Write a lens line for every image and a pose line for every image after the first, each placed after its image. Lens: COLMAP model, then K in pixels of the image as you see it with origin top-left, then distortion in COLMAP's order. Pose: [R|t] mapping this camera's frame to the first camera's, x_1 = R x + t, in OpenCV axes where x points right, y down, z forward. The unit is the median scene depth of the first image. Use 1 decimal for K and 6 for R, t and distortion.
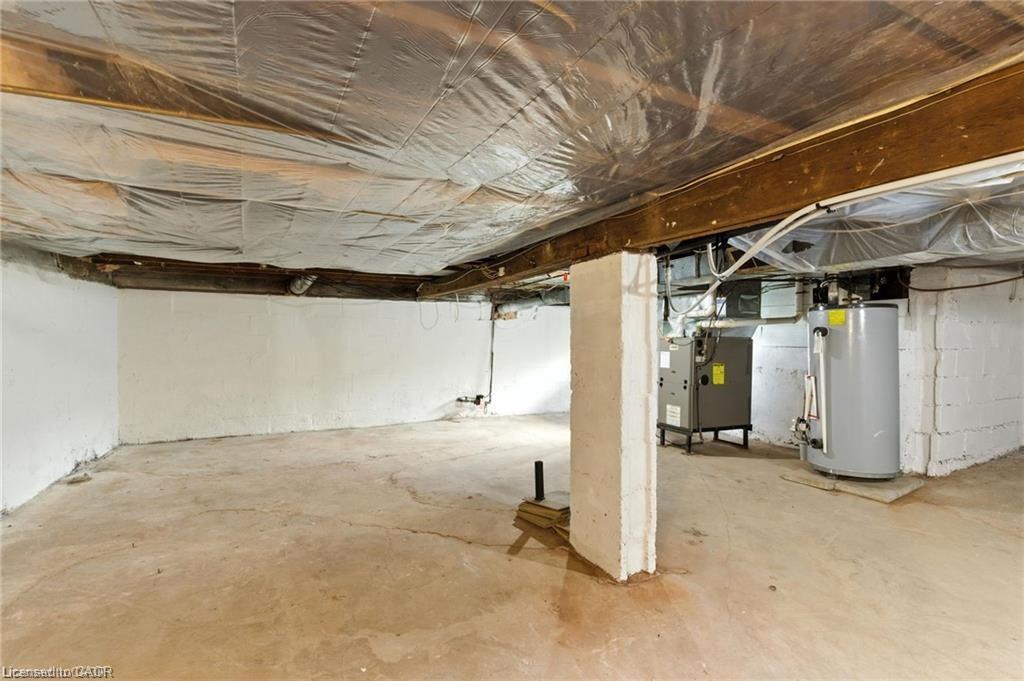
lens RADIAL K [[475.5, 0, 512.7], [0, 475.5, 346.9], [0, 0, 1]] dist [0.003840, -0.001126]
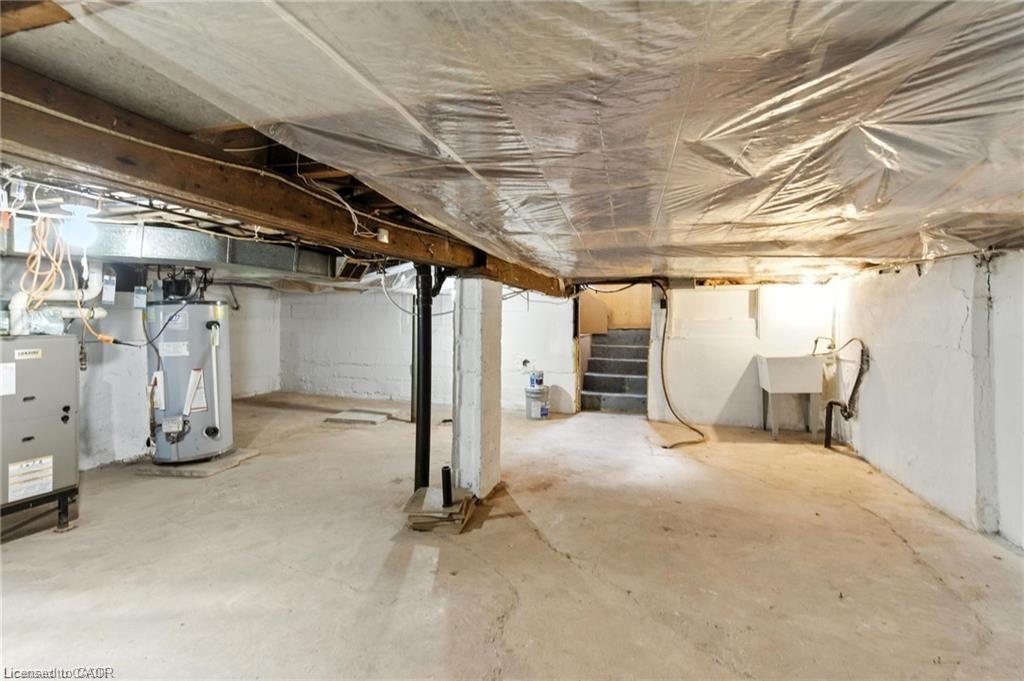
lens RADIAL K [[475.5, 0, 511.4], [0, 475.5, 319.4], [0, 0, 1]] dist [0.003840, -0.001126]
pose [[-0.727533, -0.001183, 0.686071, -0.460768], [0.007257, 0.999929, 0.009420, -0.041224], [-0.686034, 0.011832, -0.727473, 1.067413]]
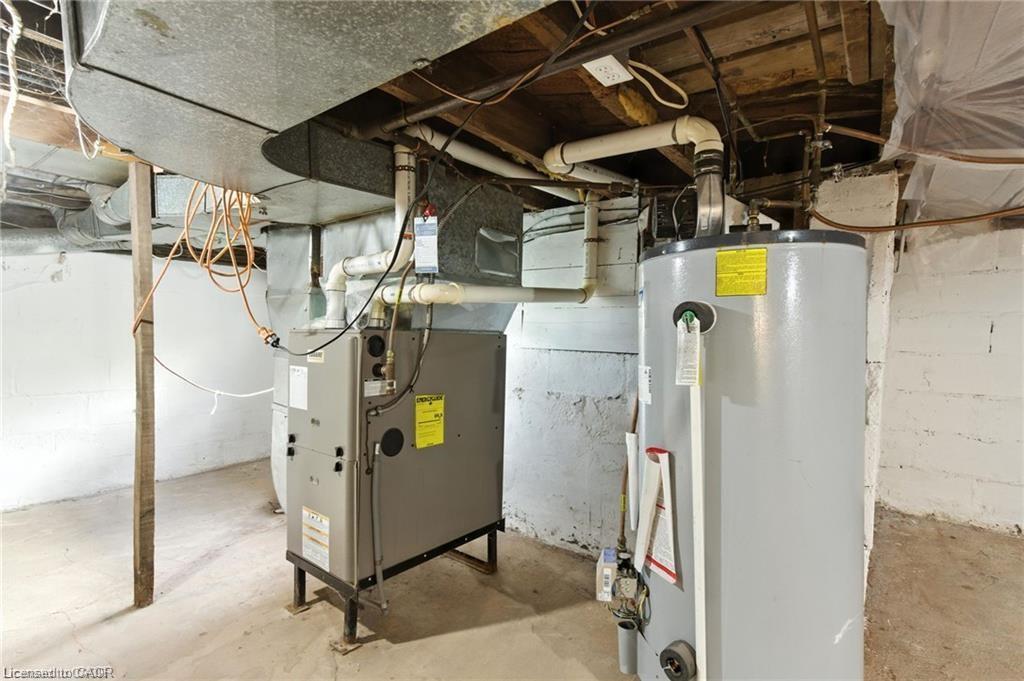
lens RADIAL K [[475.5, 0, 514.6], [0, 475.5, 347.3], [0, 0, 1]] dist [0.003840, -0.001126]
pose [[0.888703, -0.006429, 0.458437, 0.321066], [-0.003606, 0.999773, 0.021012, -0.014590], [-0.458468, -0.020327, 0.888478, 0.627995]]
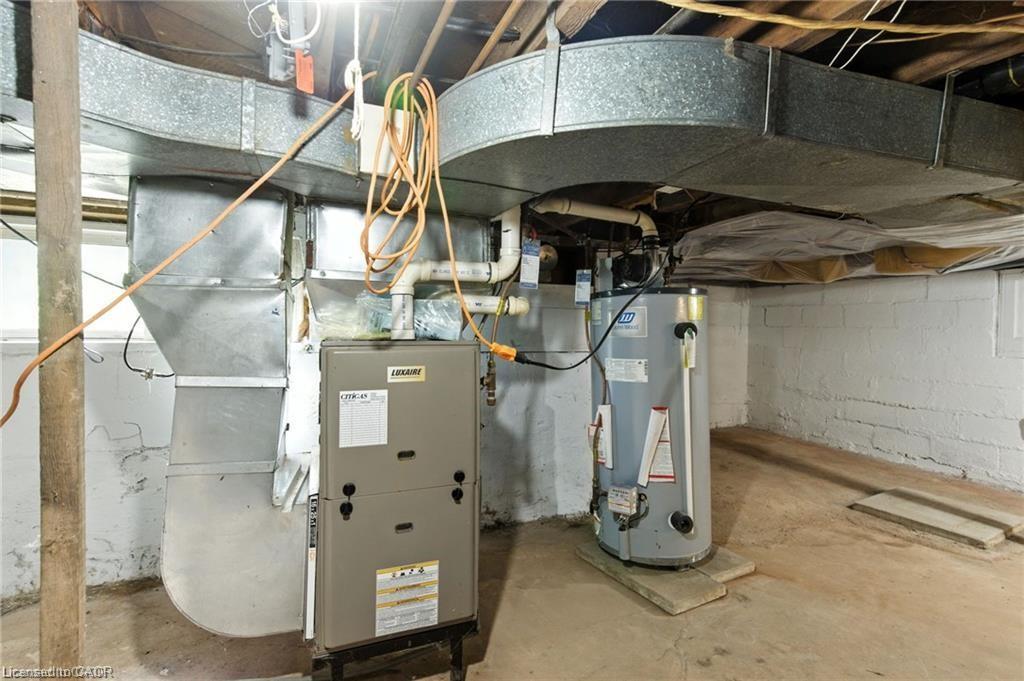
lens RADIAL K [[475.5, 0, 511.8], [0, 475.5, 335.9], [0, 0, 1]] dist [0.003840, -0.001126]
pose [[0.039378, -0.012554, 0.999146, 0.040737], [0.002332, 0.999920, 0.012472, -0.027779], [-0.999222, 0.001839, 0.039404, 0.966278]]
